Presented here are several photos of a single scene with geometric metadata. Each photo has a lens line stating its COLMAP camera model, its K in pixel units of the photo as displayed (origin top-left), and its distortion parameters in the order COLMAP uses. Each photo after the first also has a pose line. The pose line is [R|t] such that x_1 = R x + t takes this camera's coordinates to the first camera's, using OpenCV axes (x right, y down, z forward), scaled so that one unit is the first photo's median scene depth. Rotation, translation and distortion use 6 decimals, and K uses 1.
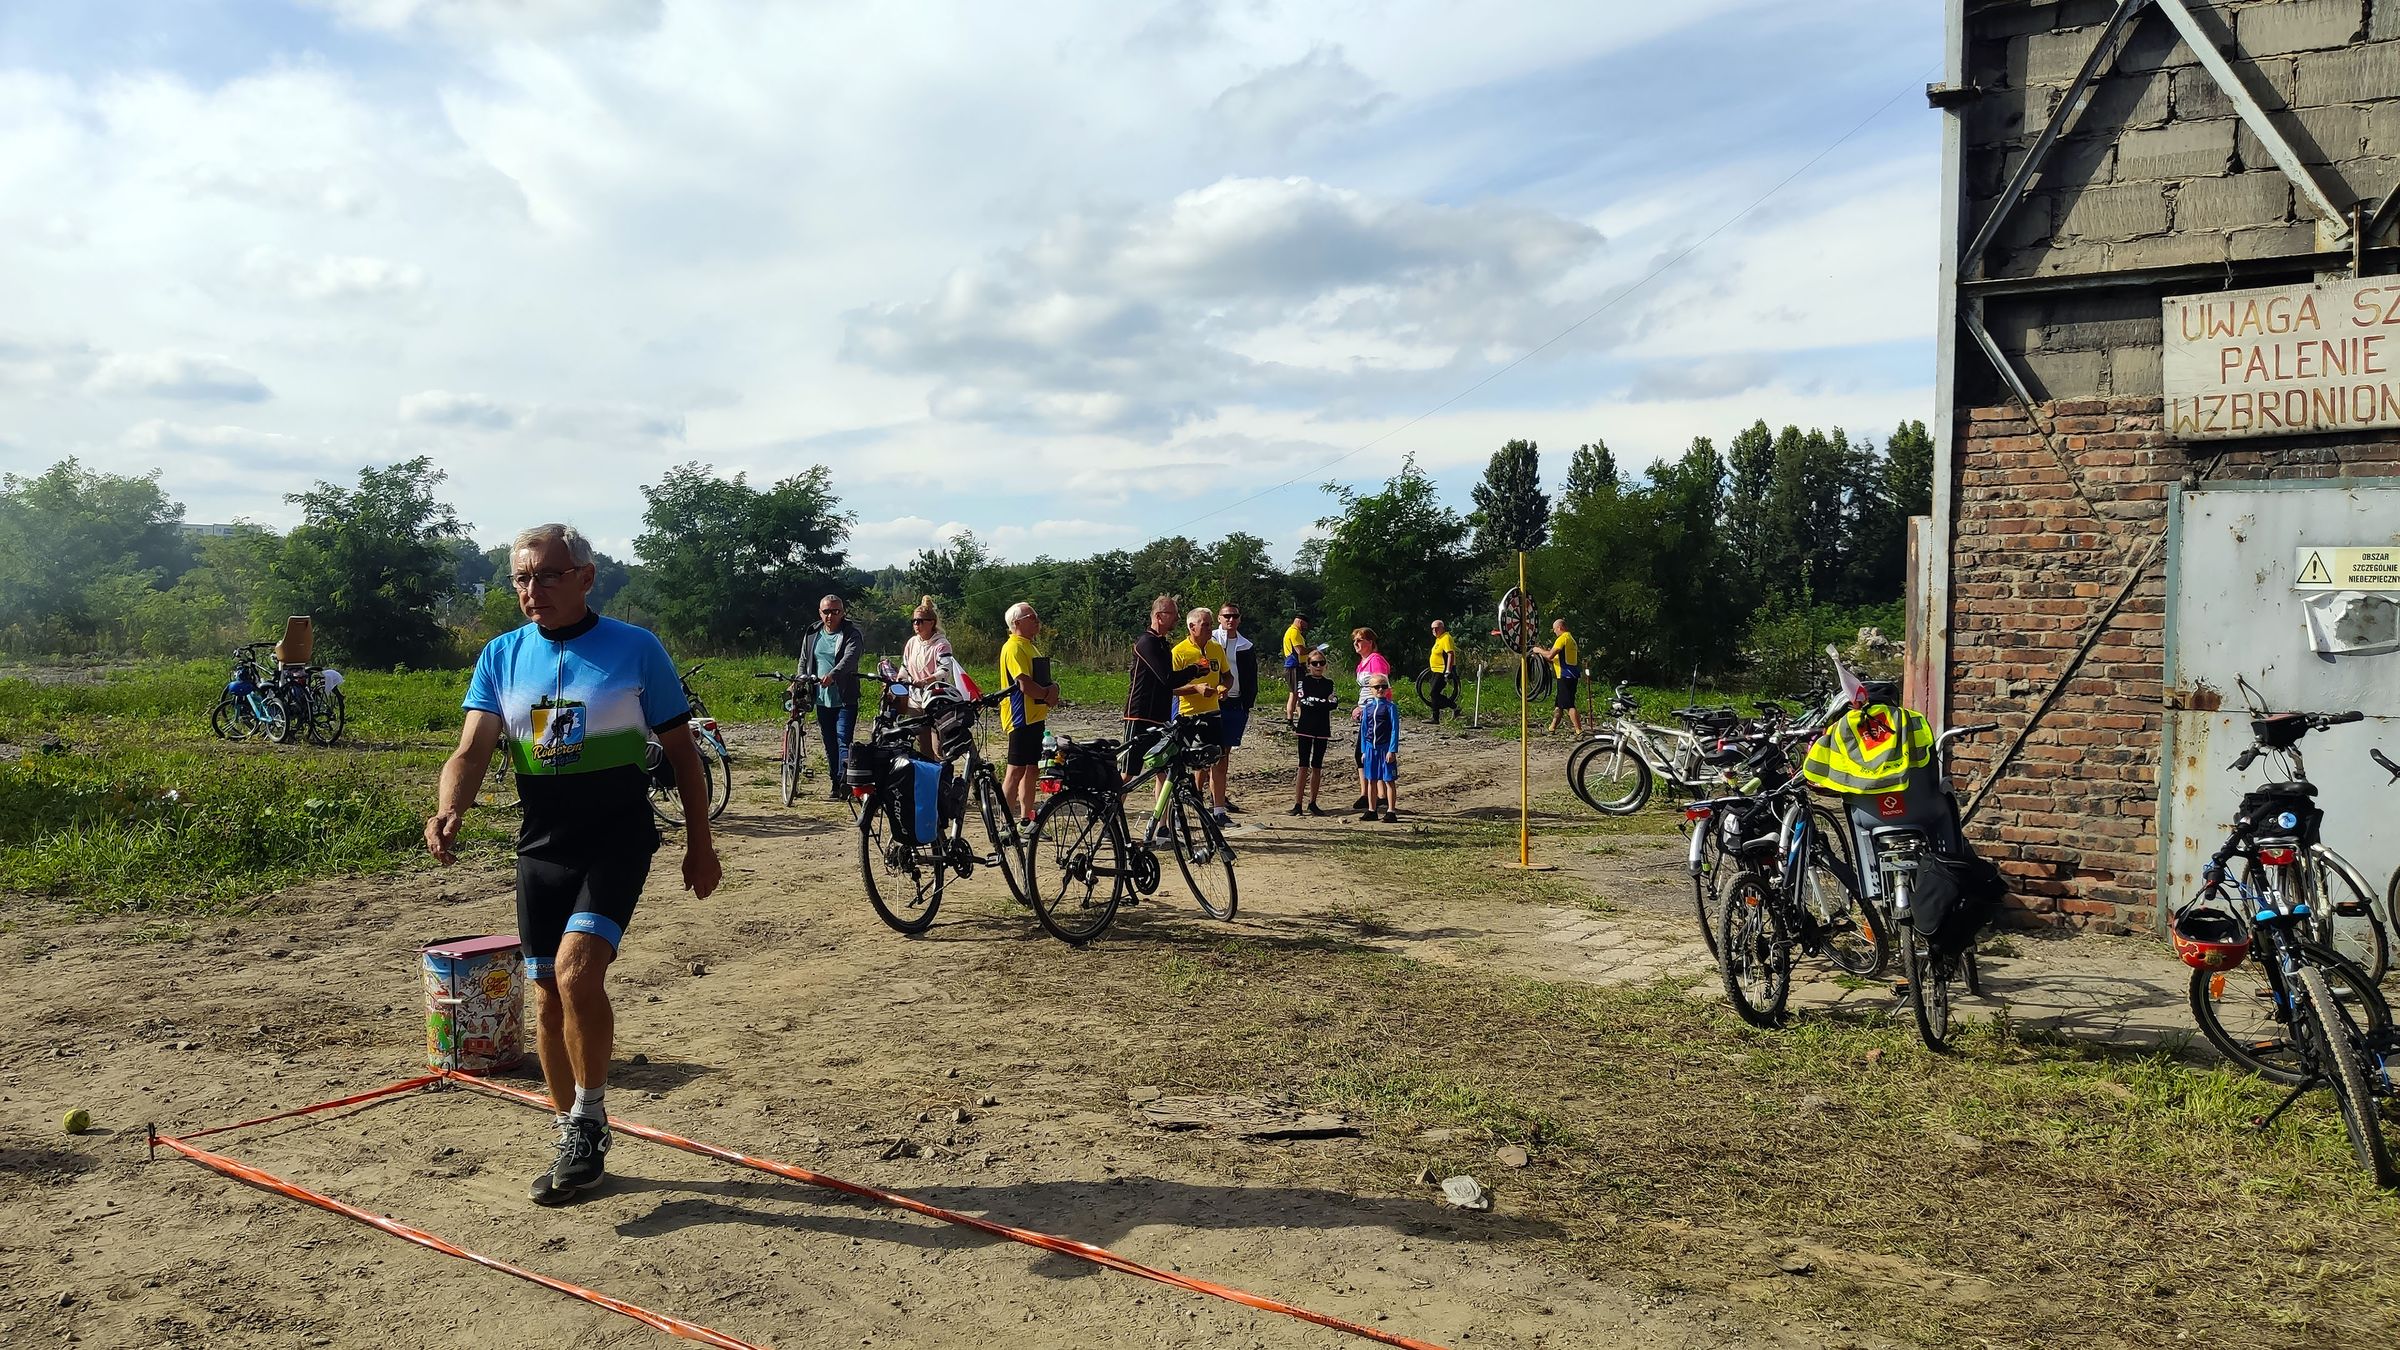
lens RADIAL K [[1809.6, 0, 1179.4], [0, 1809.6, 693.2], [0, 0, 1]] dist [0.031826, -0.047694]
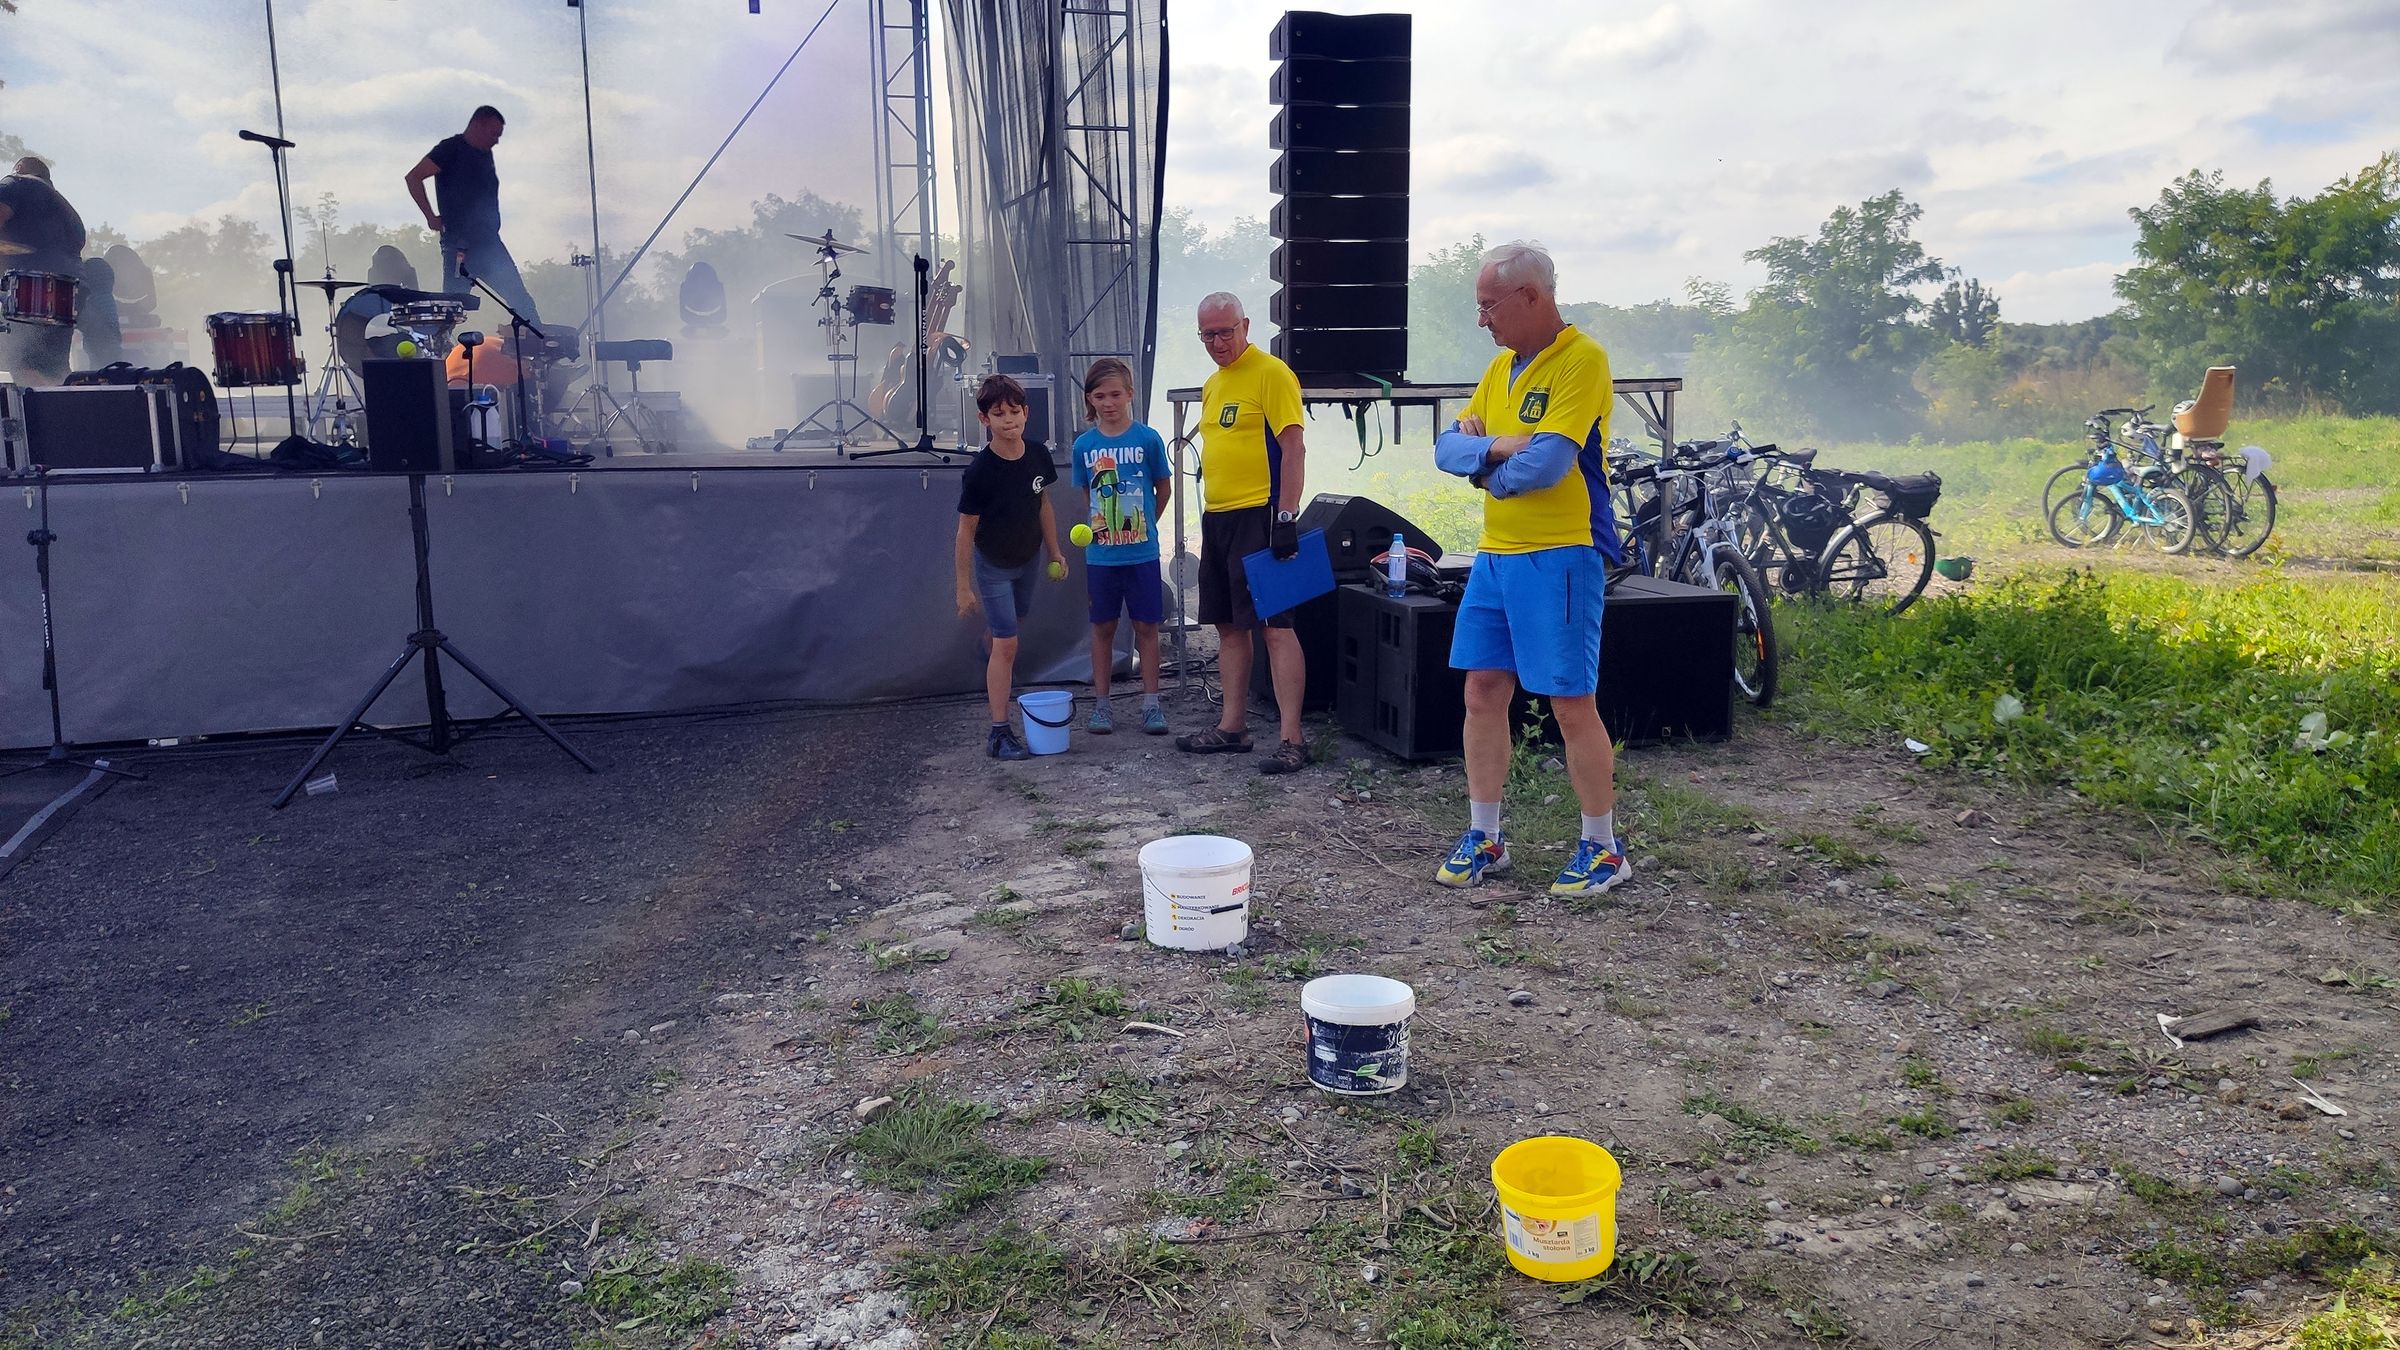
lens RADIAL K [[1803.2, 0, 1200.0], [0, 1803.2, 675.0], [0, 0, 1]] dist [0.082024, -0.126790]
pose [[0.807188, 0.062504, -0.586976, -0.712562], [0.006273, 0.993414, 0.114411, -0.015433], [0.590262, -0.096033, 0.801479, 0.424381]]
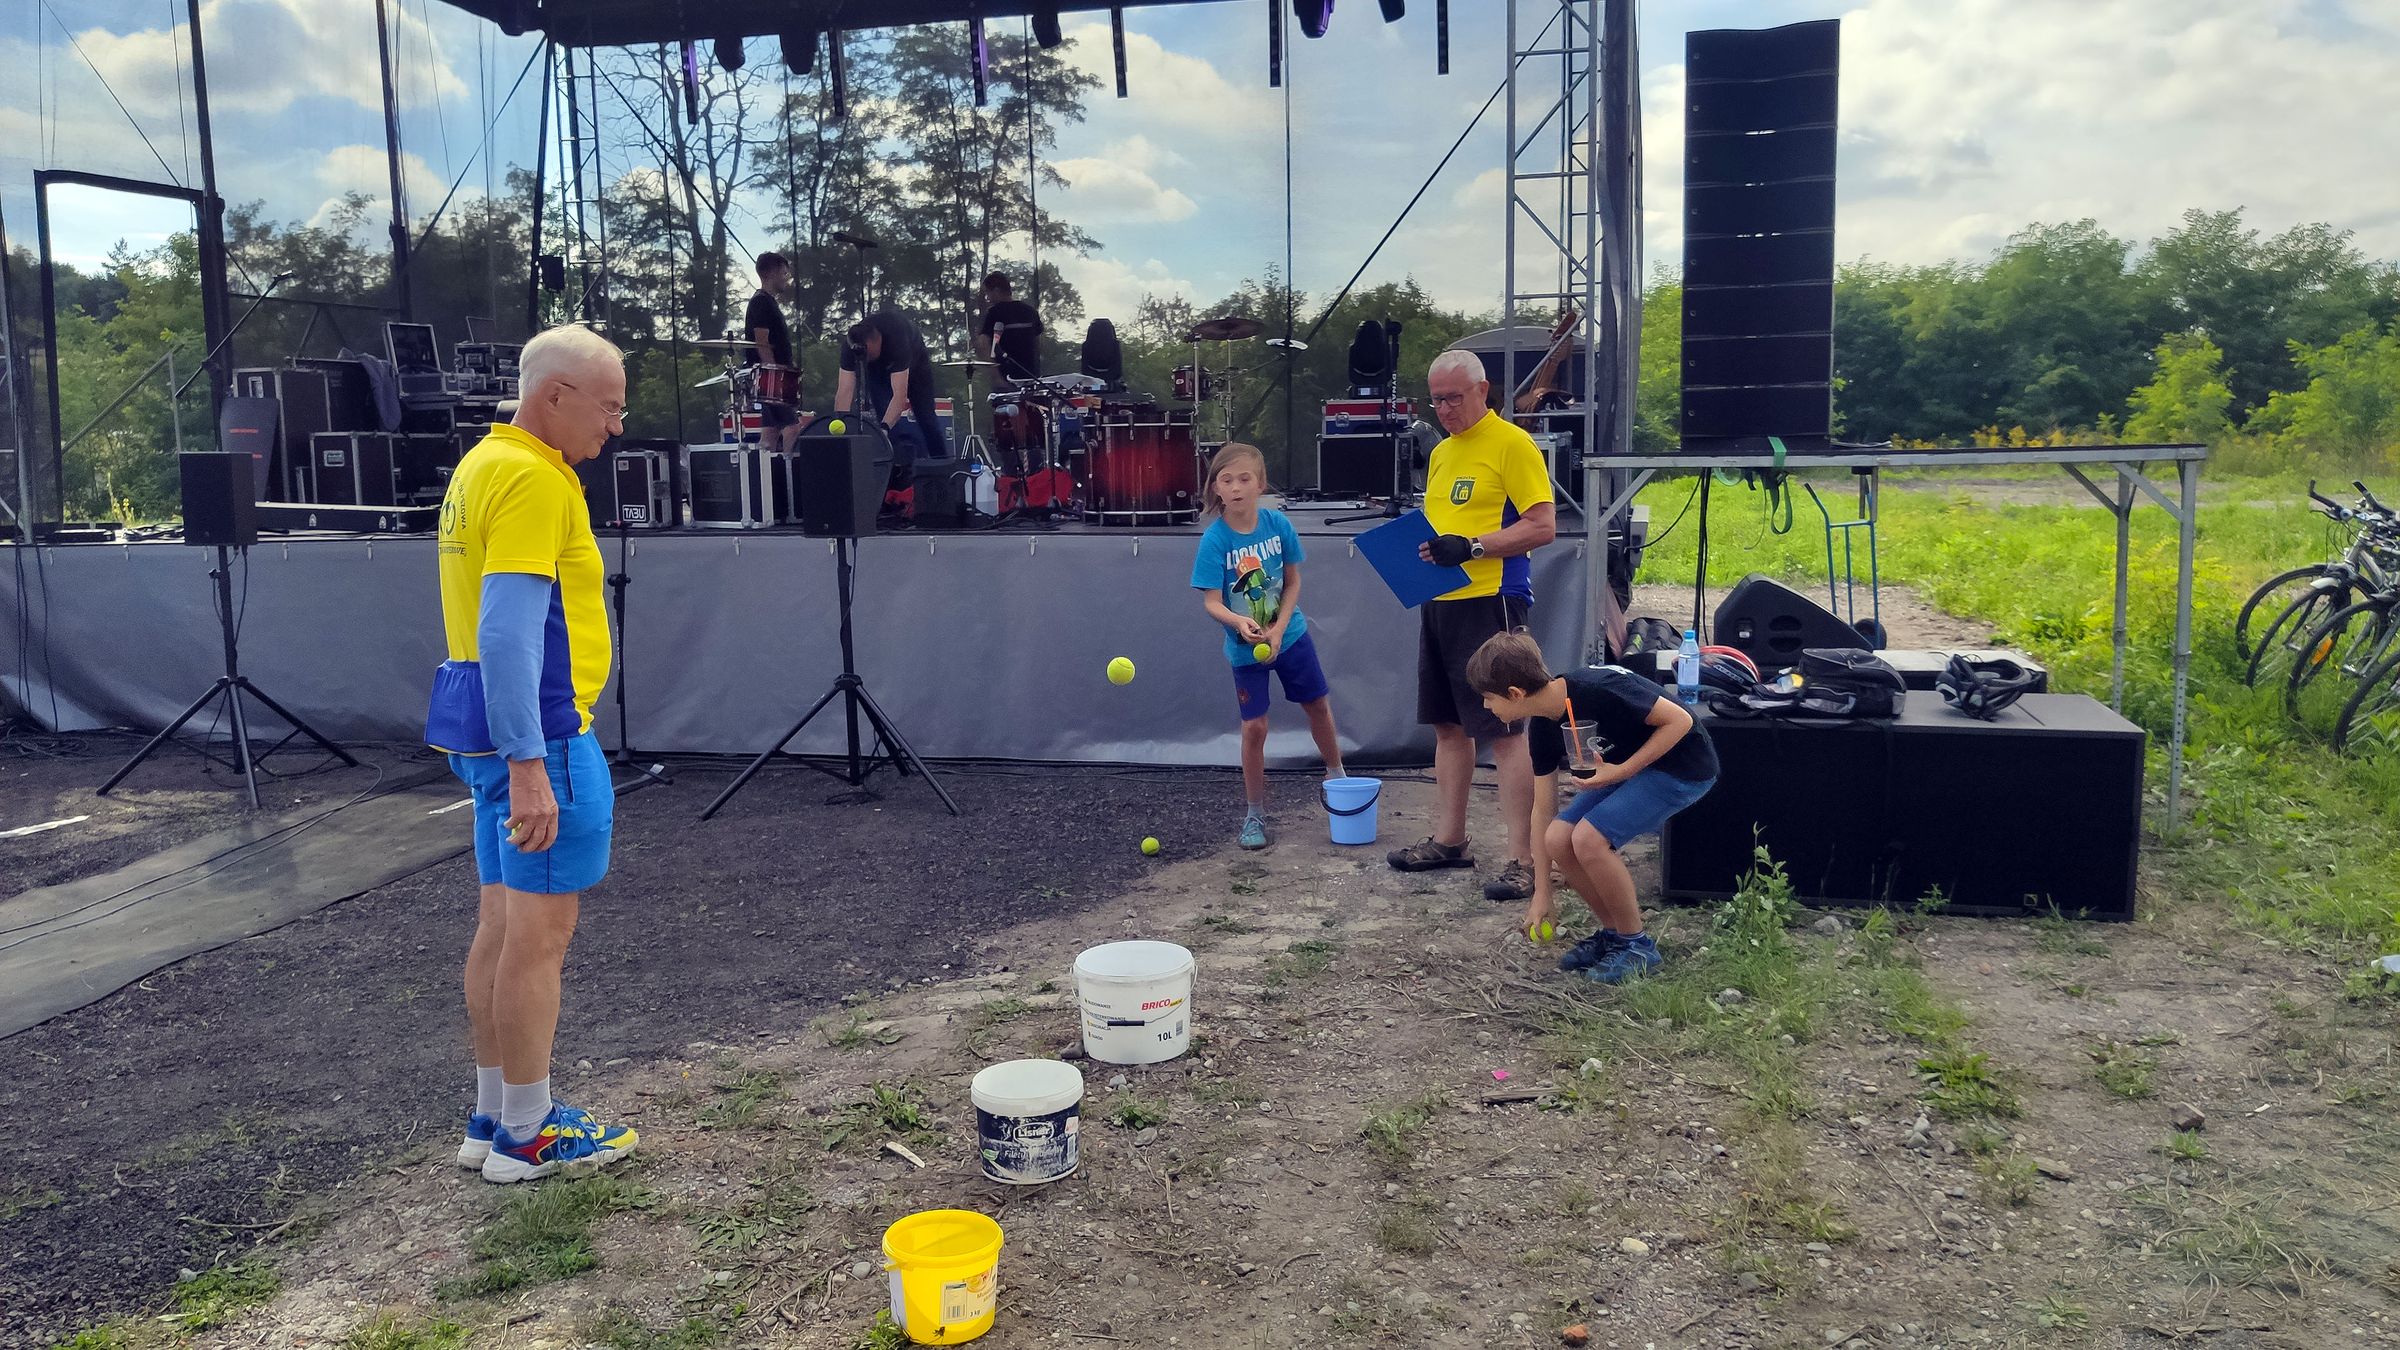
lens RADIAL K [[1806.4, 0, 1193.5], [0, 1806.4, 688.8], [0, 0, 1]] dist [0.046349, -0.080240]
pose [[0.394396, 0.096498, -0.913860, -0.597229], [-0.007674, 0.994782, 0.101731, -0.027990], [0.918909, -0.033109, 0.393079, 0.617593]]
